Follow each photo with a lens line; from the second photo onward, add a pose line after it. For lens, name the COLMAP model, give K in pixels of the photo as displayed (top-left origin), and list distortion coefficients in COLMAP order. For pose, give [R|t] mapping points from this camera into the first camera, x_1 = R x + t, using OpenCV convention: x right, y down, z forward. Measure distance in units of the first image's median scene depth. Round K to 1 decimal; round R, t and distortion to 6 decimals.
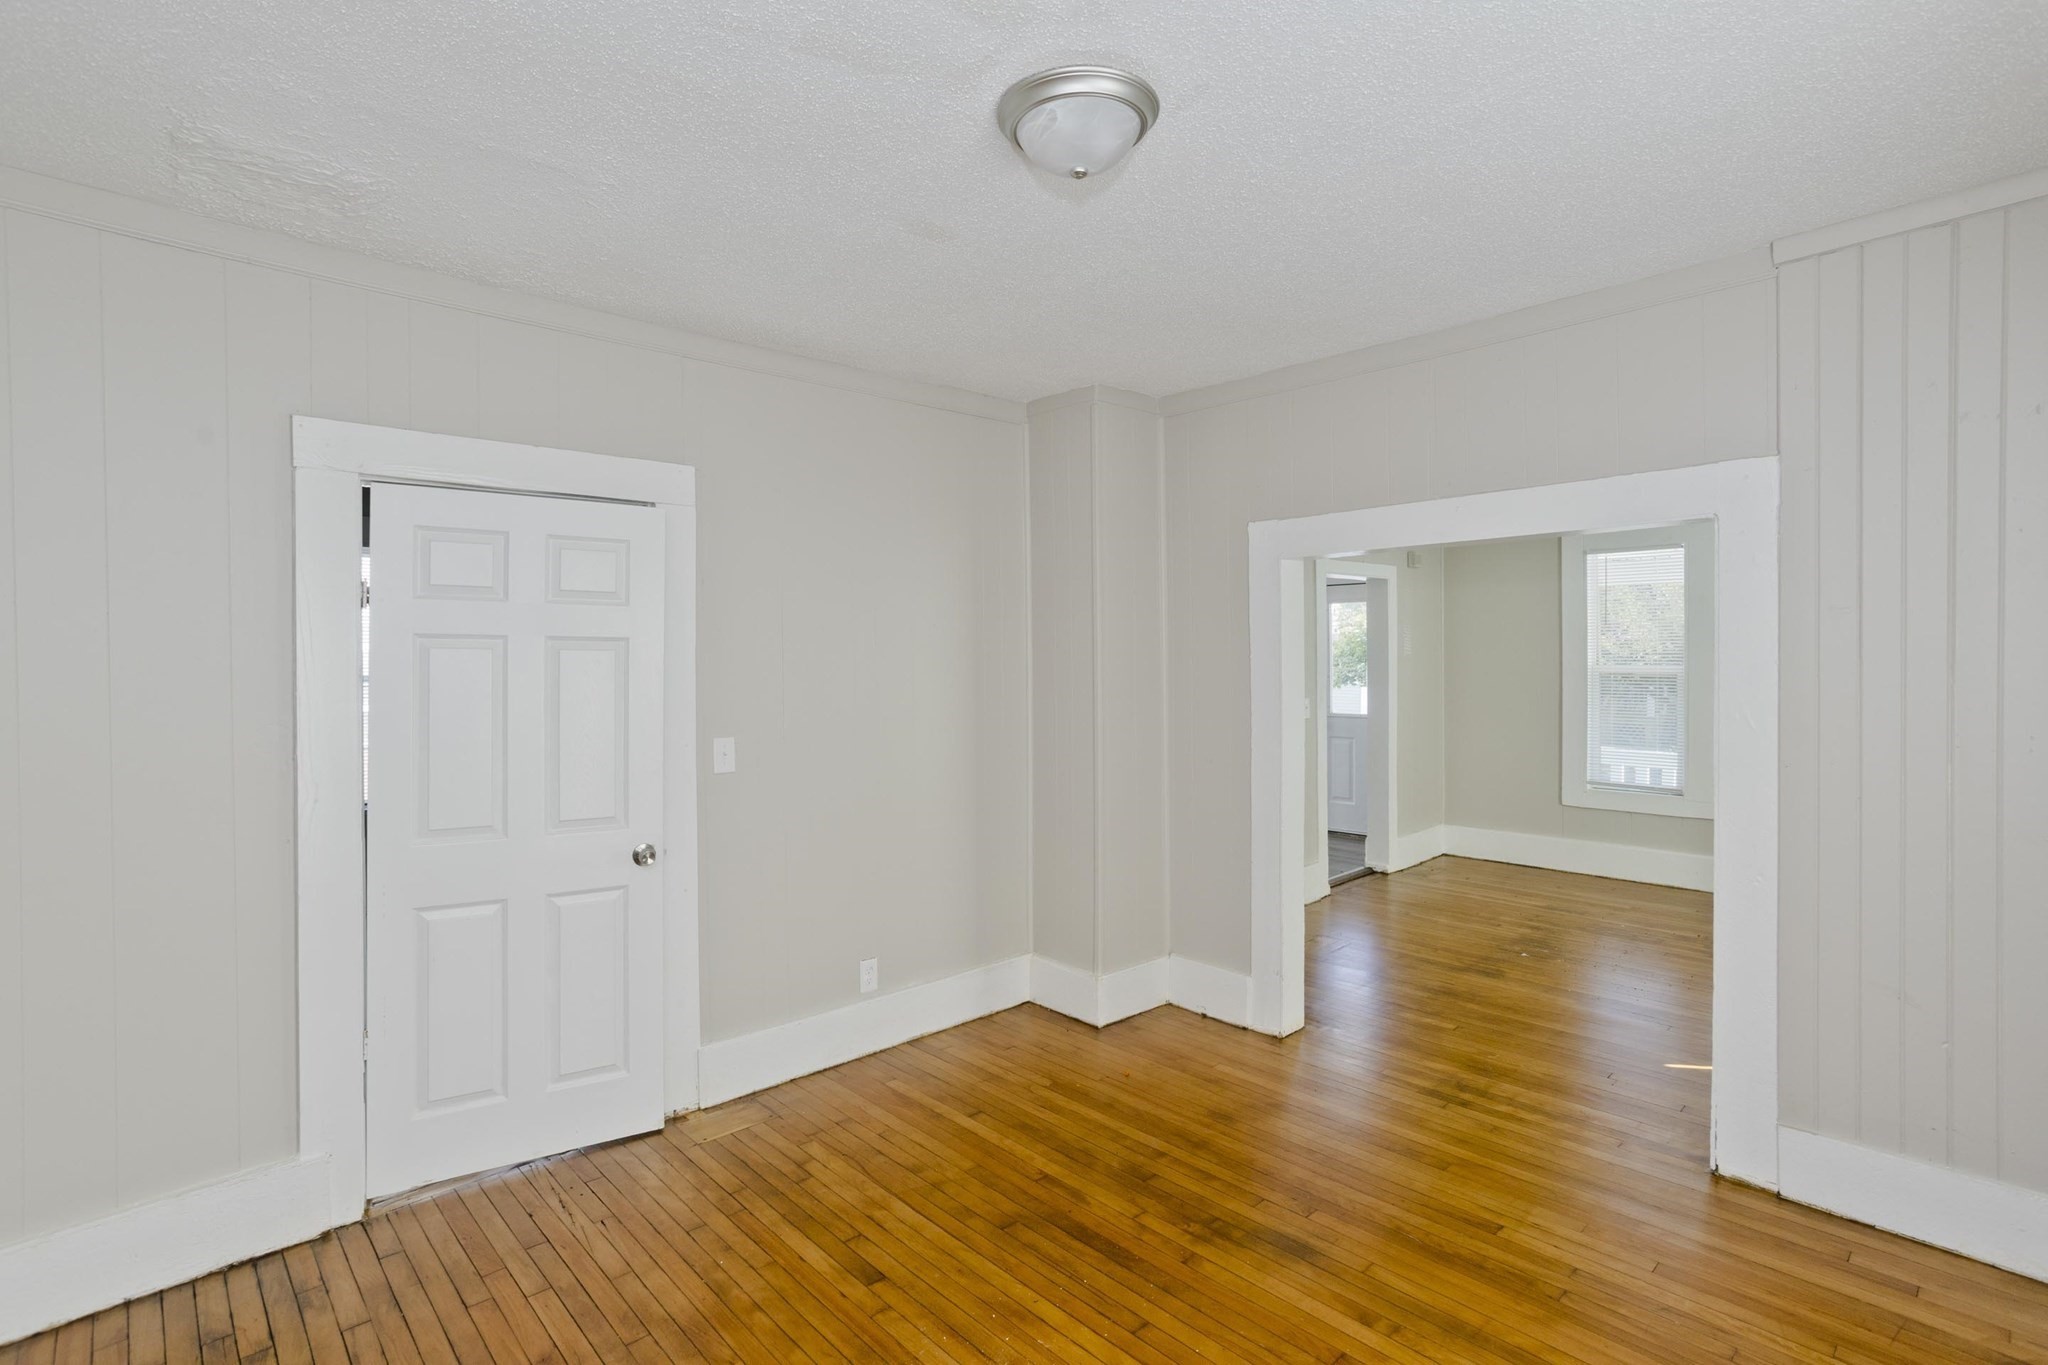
lens RADIAL K [[997.1, 0, 1028.7], [0, 997.1, 667.5], [0, 0, 1]] dist [-0.060825, 0.027801]
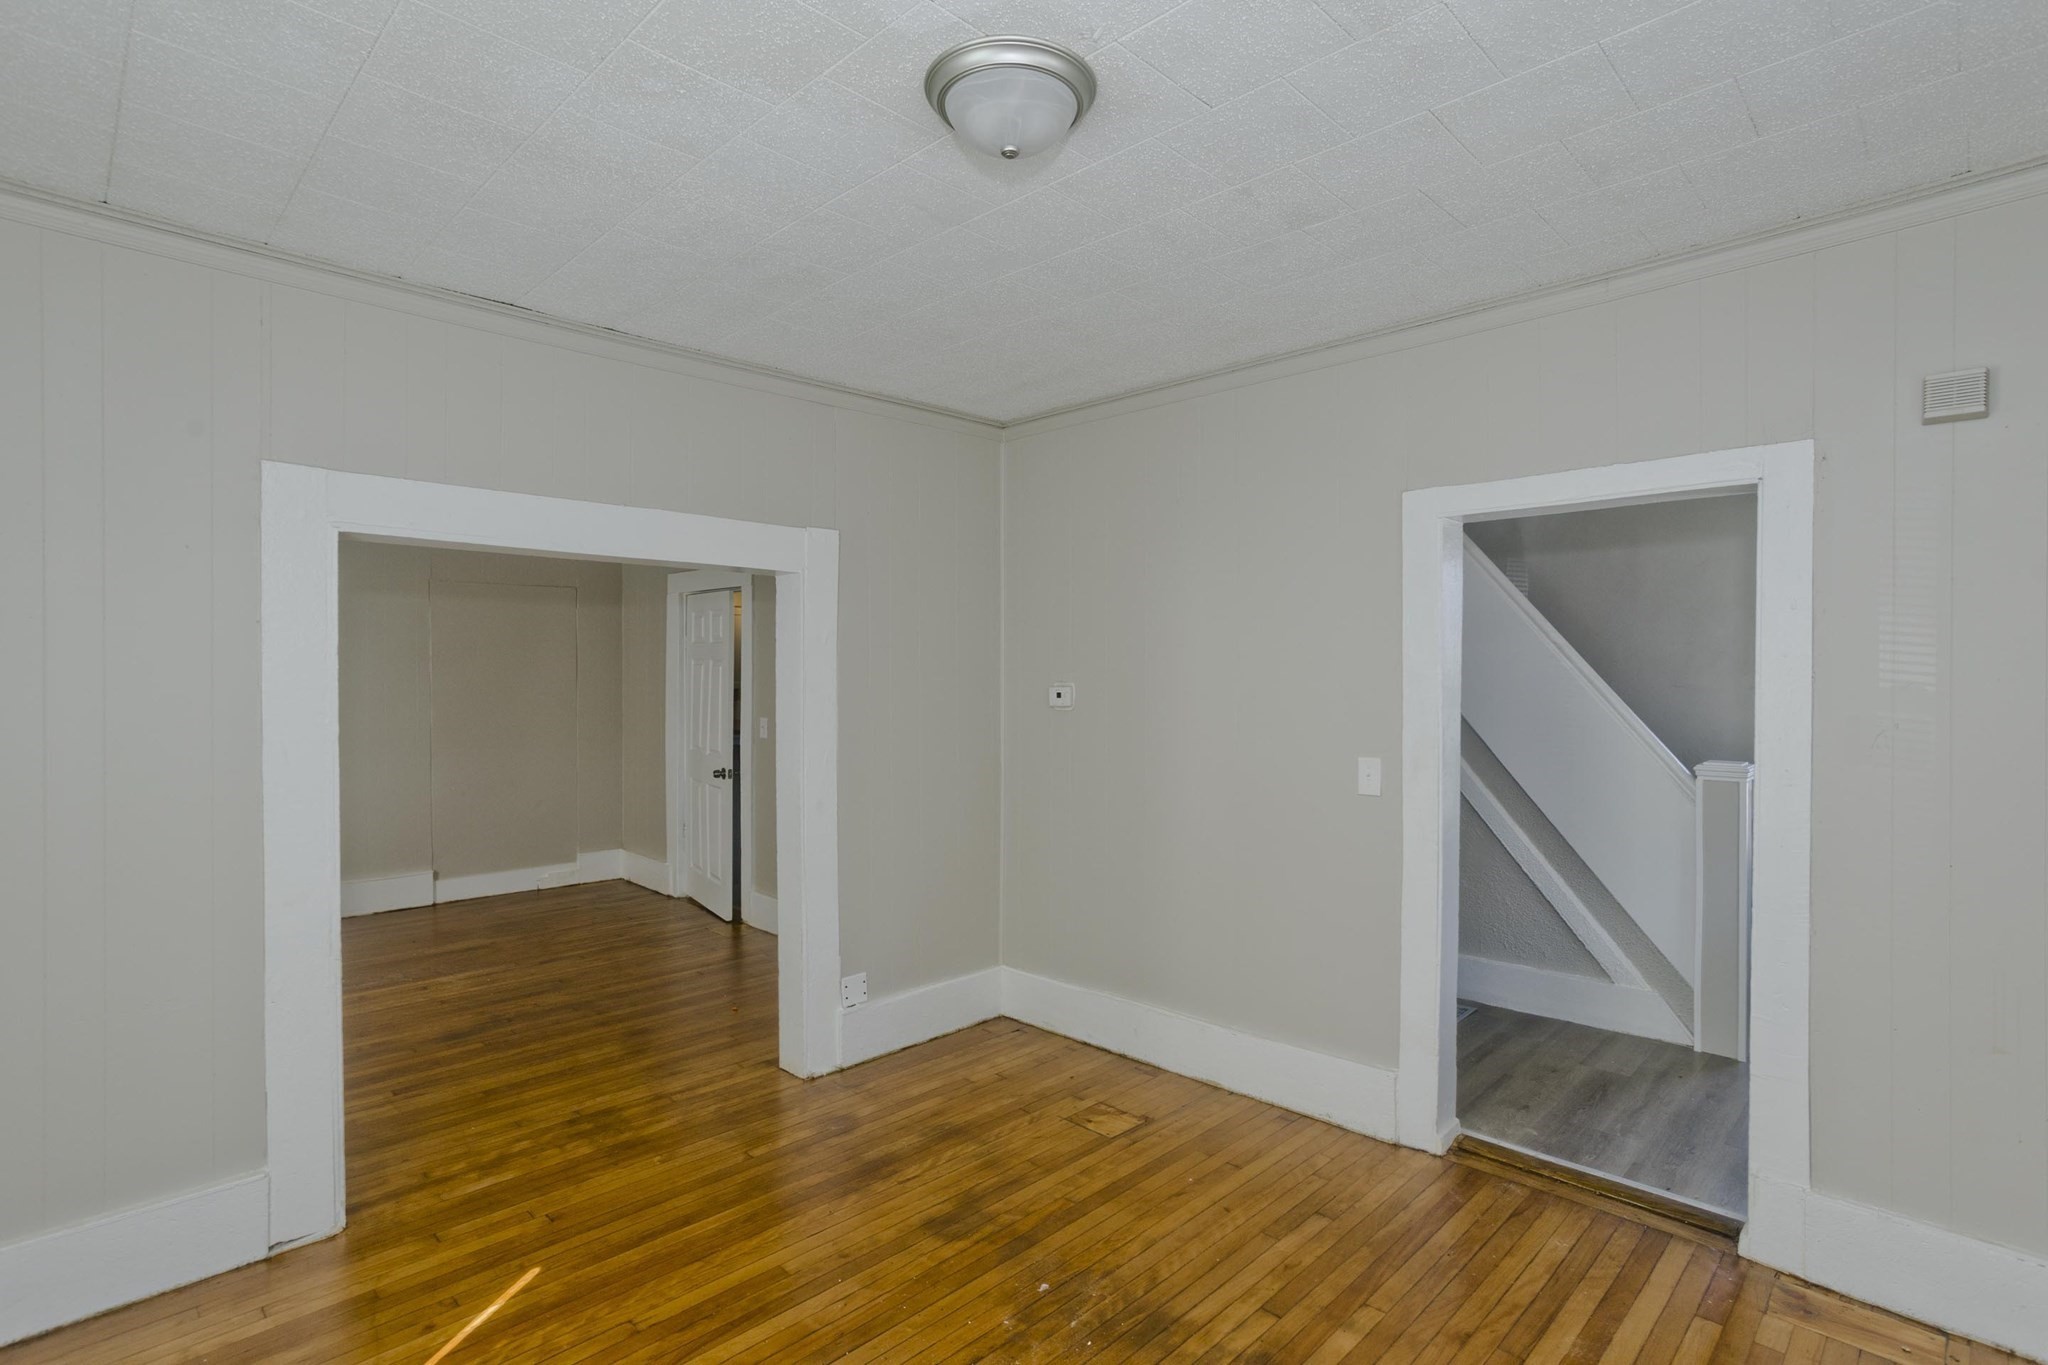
lens RADIAL K [[997.1, 0, 1028.7], [0, 997.1, 667.5], [0, 0, 1]] dist [-0.060825, 0.027801]
pose [[0.038869, 0.007103, -0.999219, 1.746231], [-0.008293, 0.999943, 0.006786, -0.046372], [0.999210, 0.008022, 0.038926, 1.690444]]
